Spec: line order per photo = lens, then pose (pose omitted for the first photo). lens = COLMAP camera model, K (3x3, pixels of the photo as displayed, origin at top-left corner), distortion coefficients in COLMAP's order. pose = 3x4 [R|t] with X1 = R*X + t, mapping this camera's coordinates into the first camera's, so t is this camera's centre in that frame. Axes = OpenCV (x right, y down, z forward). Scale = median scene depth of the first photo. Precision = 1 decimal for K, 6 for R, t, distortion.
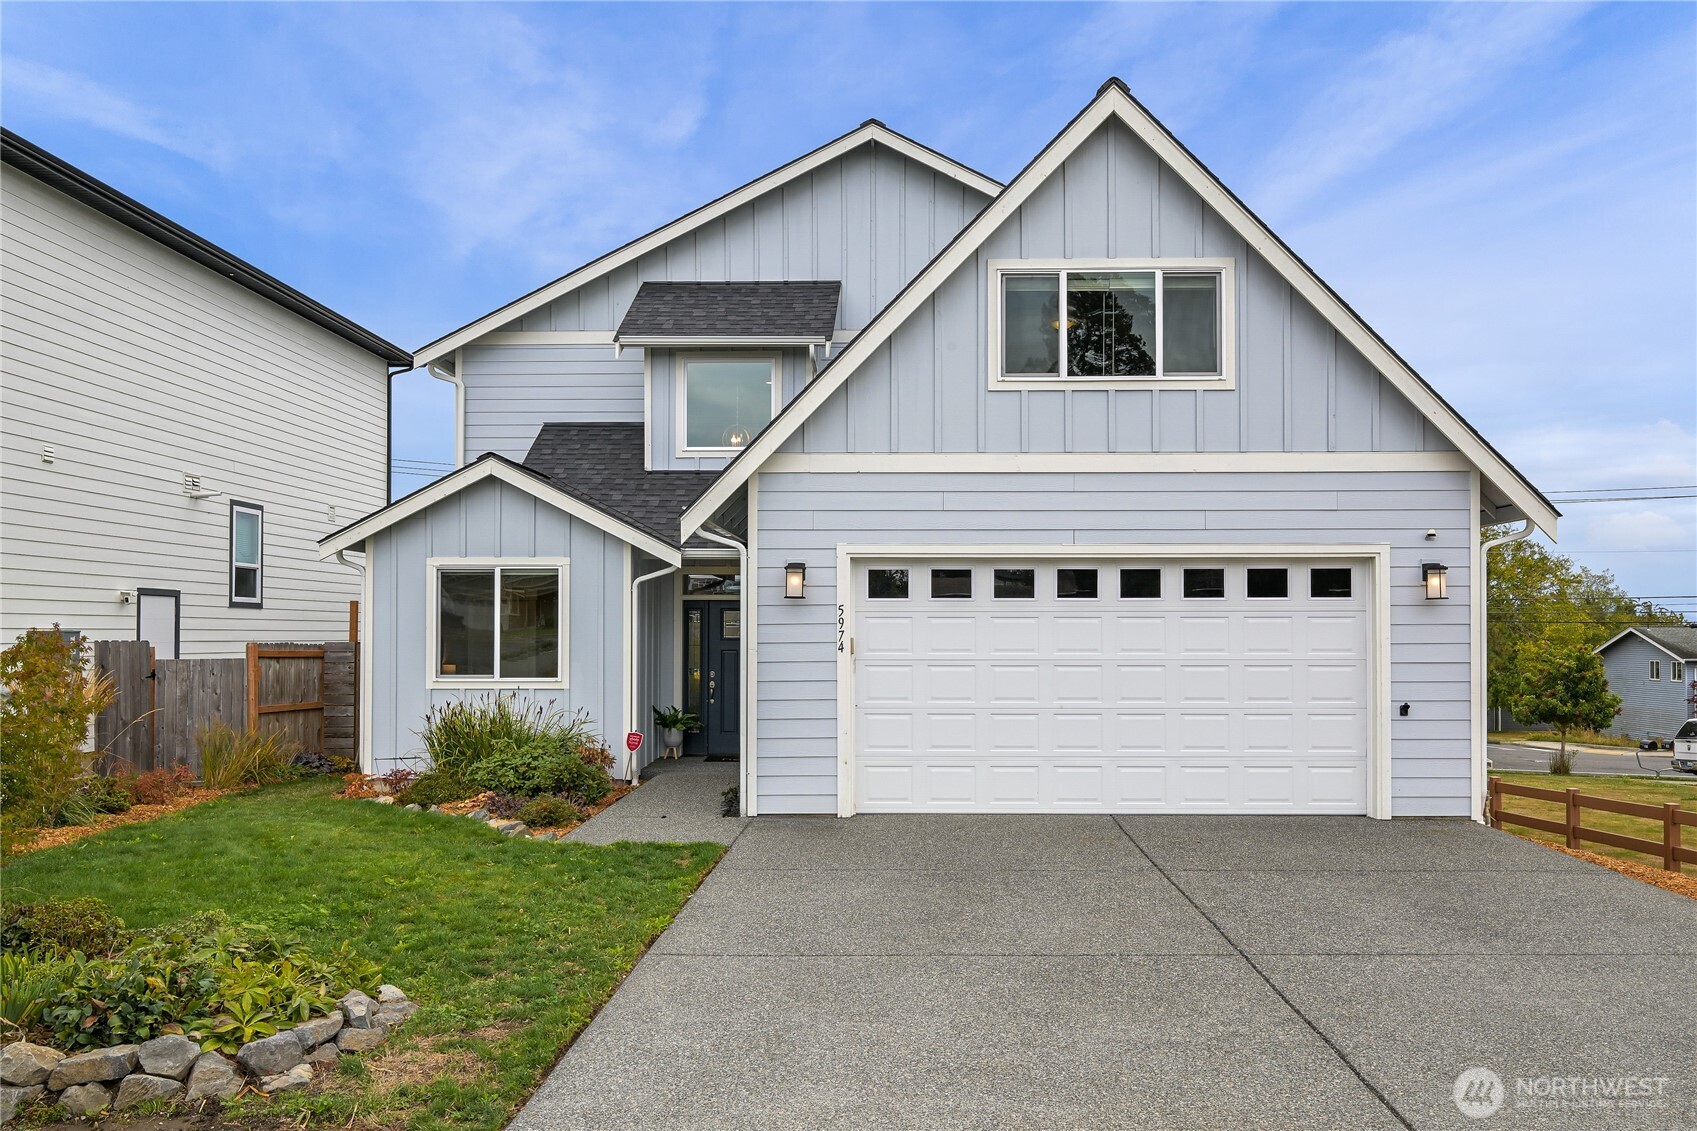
lens RADIAL K [[1330.4, 0, 855.5], [0, 1330.4, 613.8], [0, 0, 1]] dist [-0.000720, -0.004848]
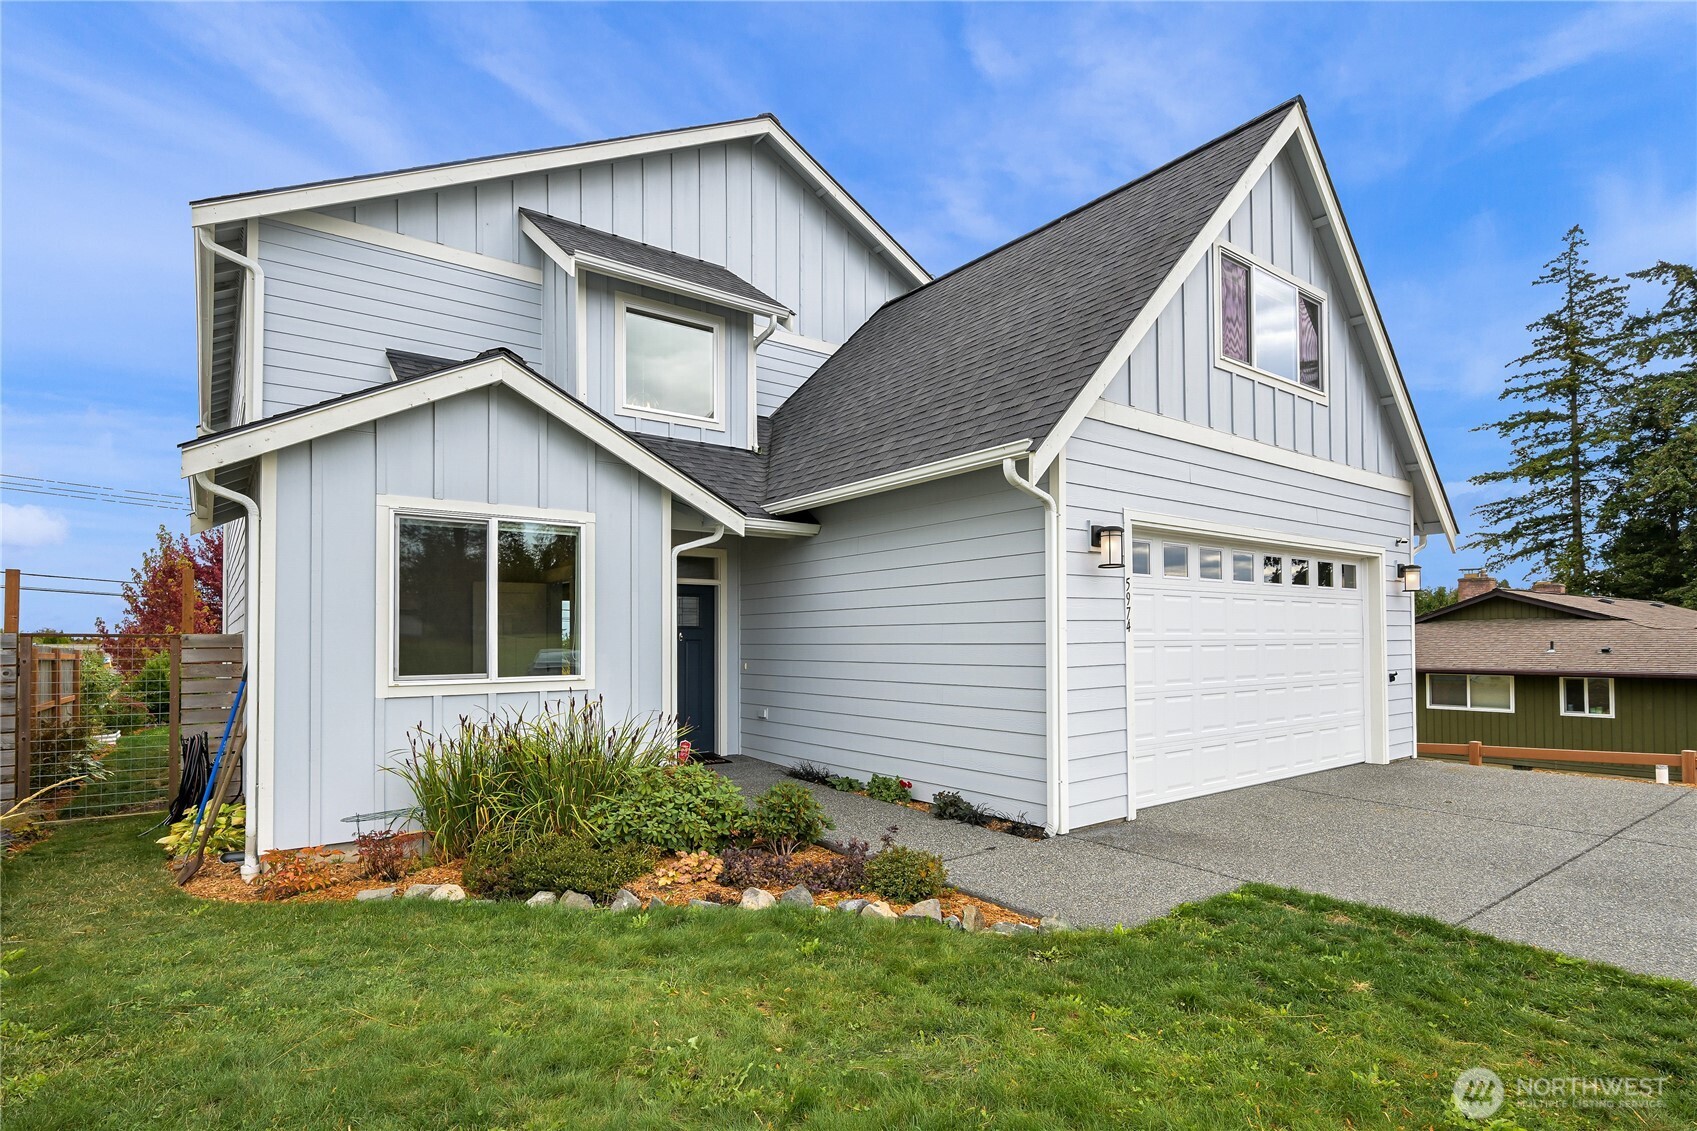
lens RADIAL K [[849.9, 0, 844.8], [0, 849.9, 624.6], [0, 0, 1]] dist [0.000319, -0.000077]
pose [[0.780481, 0.006889, 0.625141, -0.499724], [-0.003640, 0.999972, -0.006475, 0.028354], [-0.625168, 0.002778, 0.780485, 0.673815]]
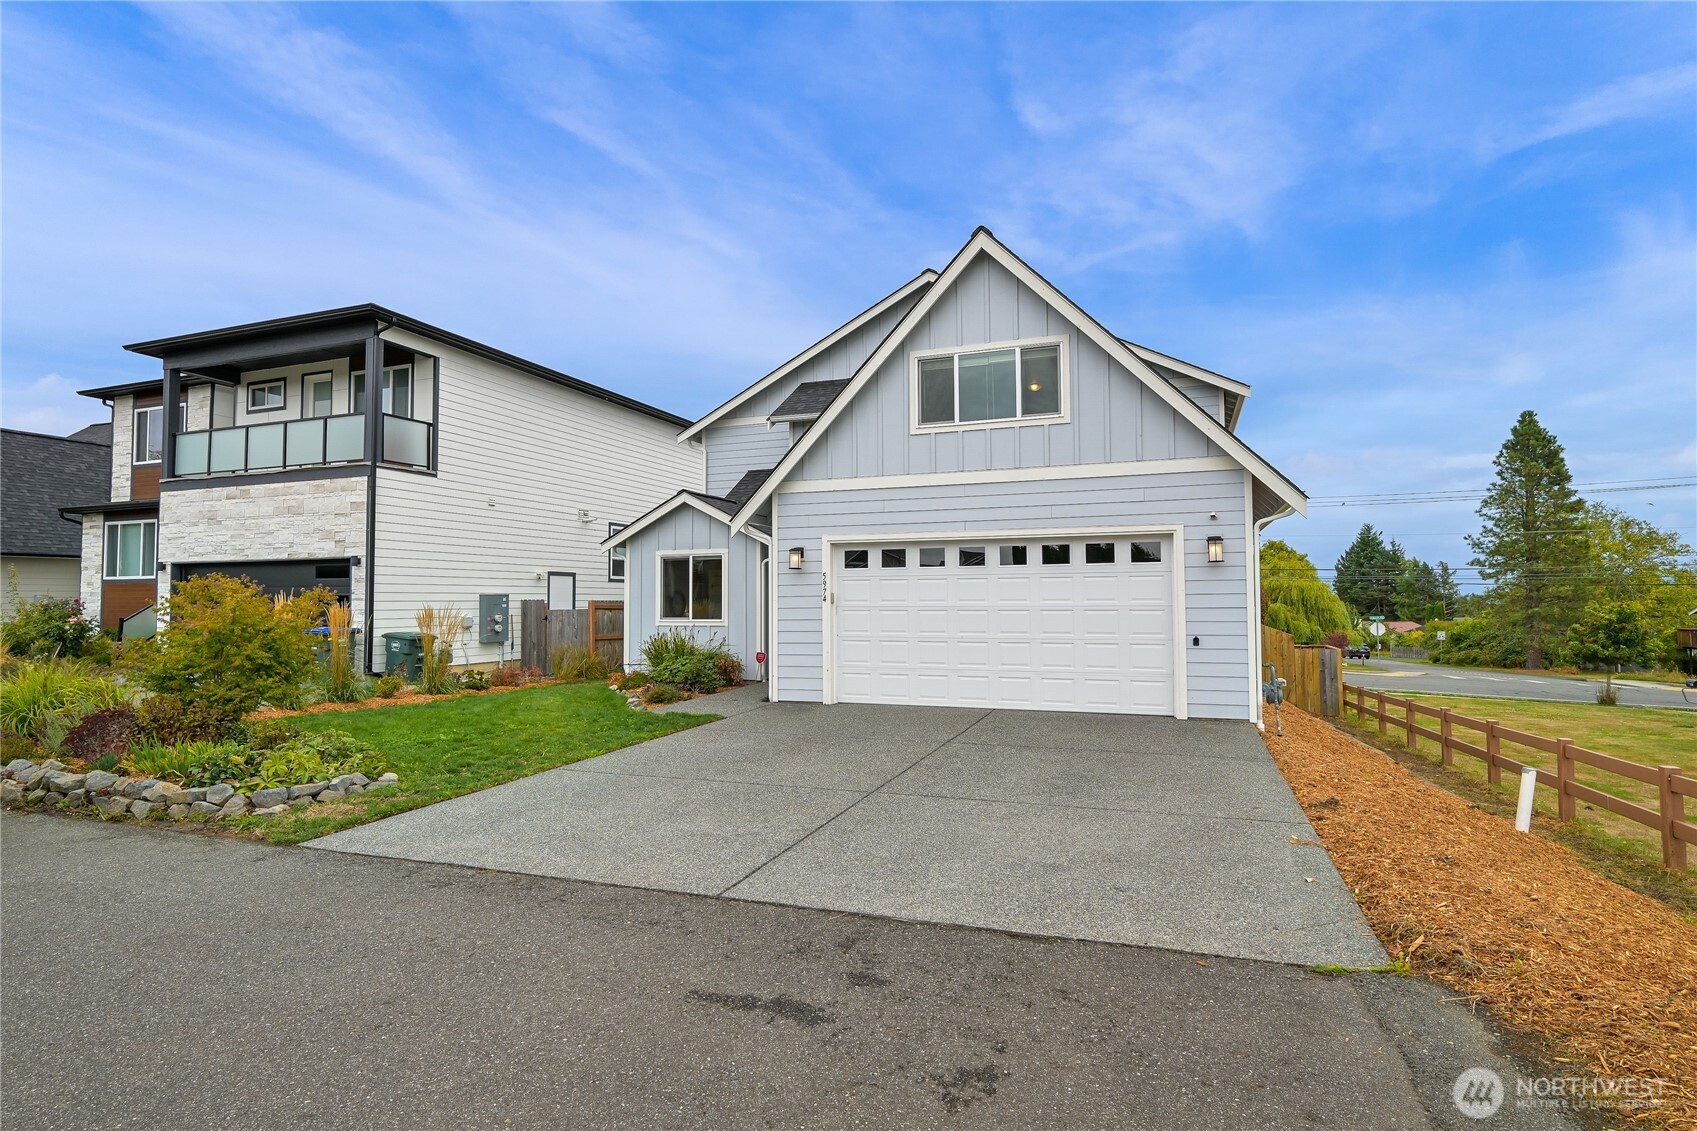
lens RADIAL K [[840.2, 0, 848.5], [0, 840.2, 565.5], [0, 0, 1]] dist [-0.002311, -0.000297]
pose [[0.945871, -0.018124, -0.324036, 0.346057], [0.009527, 0.999560, -0.028097, 0.013441], [0.324402, 0.023489, 0.945628, 0.042324]]
